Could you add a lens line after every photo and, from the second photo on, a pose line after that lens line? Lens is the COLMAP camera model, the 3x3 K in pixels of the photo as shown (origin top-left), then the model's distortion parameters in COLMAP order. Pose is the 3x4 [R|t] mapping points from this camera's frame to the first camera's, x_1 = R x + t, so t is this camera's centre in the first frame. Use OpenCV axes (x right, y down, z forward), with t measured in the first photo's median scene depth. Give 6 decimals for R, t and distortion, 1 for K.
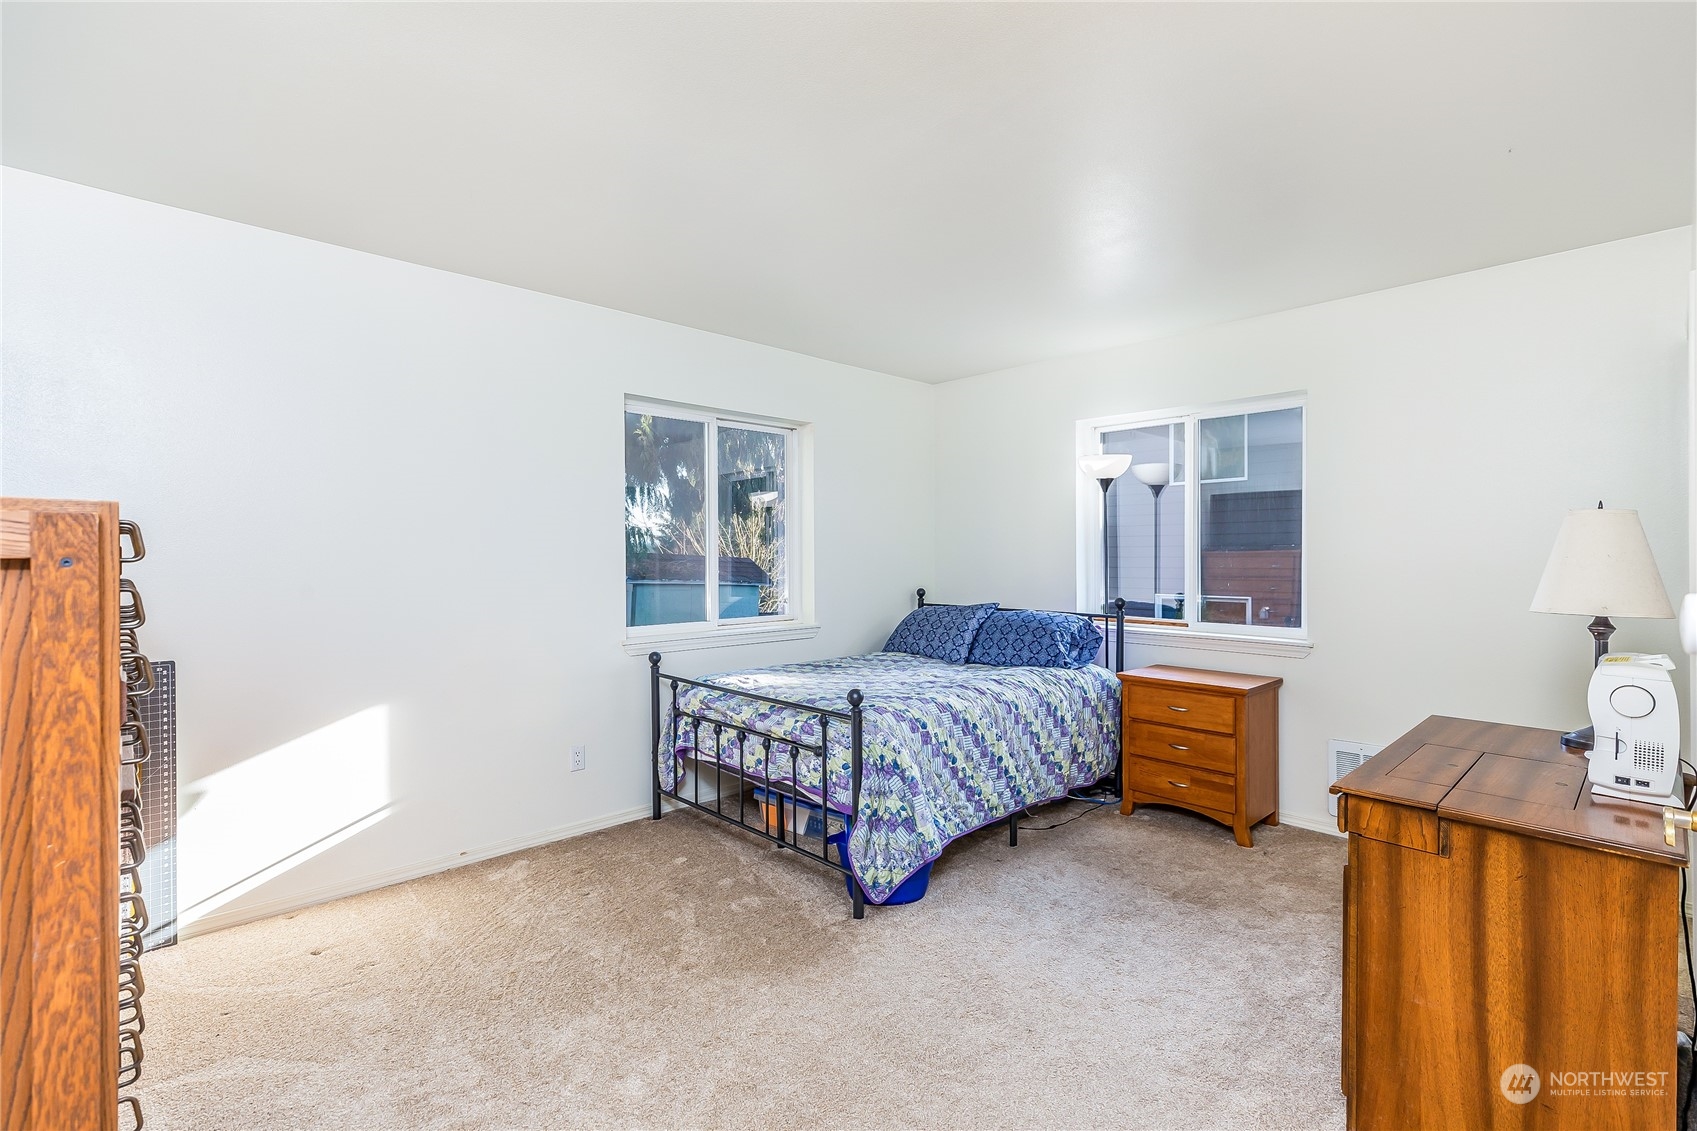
lens RADIAL K [[779.8, 0, 843.5], [0, 779.8, 551.1], [0, 0, 1]] dist [-0.027697, 0.007127]
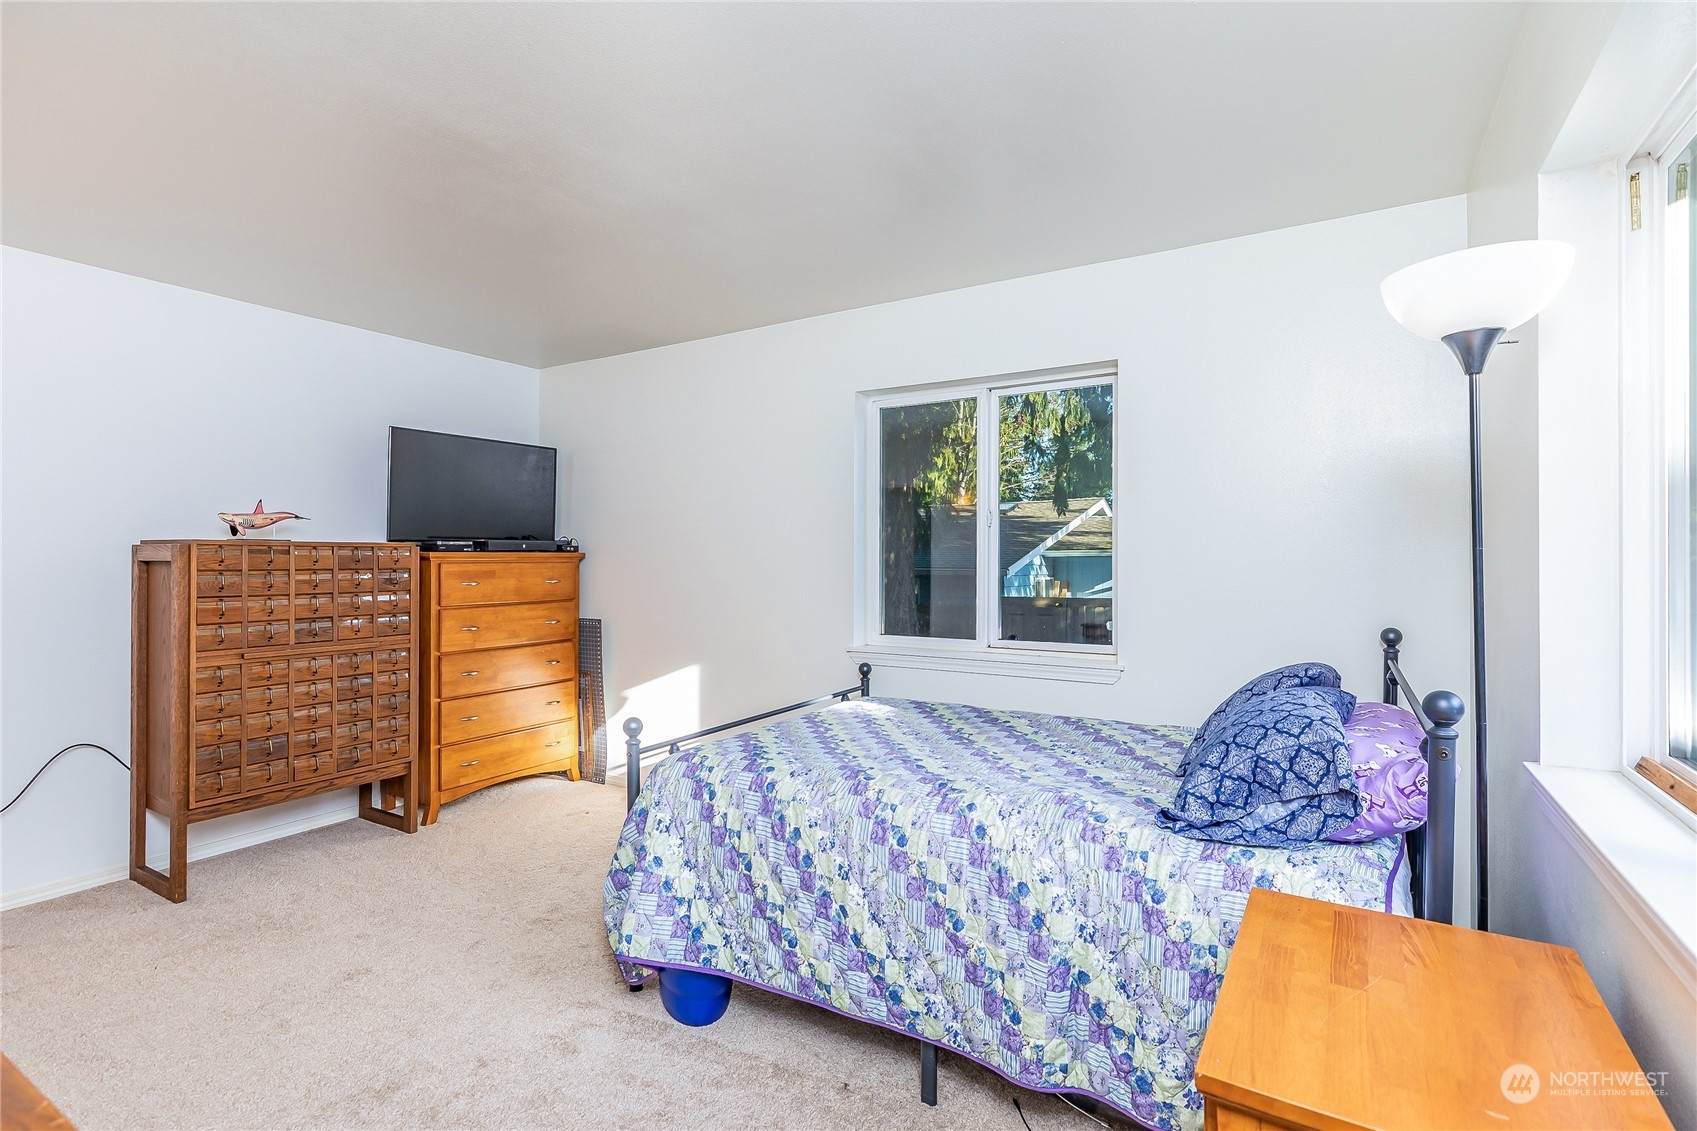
lens RADIAL K [[779.8, 0, 842.3], [0, 779.8, 560.6], [0, 0, 1]] dist [-0.027697, 0.007127]
pose [[0.265770, 0.000648, -0.964036, 0.779189], [0.002534, 0.999996, 0.001371, 0.007180], [0.964033, -0.002807, 0.265767, 0.874035]]
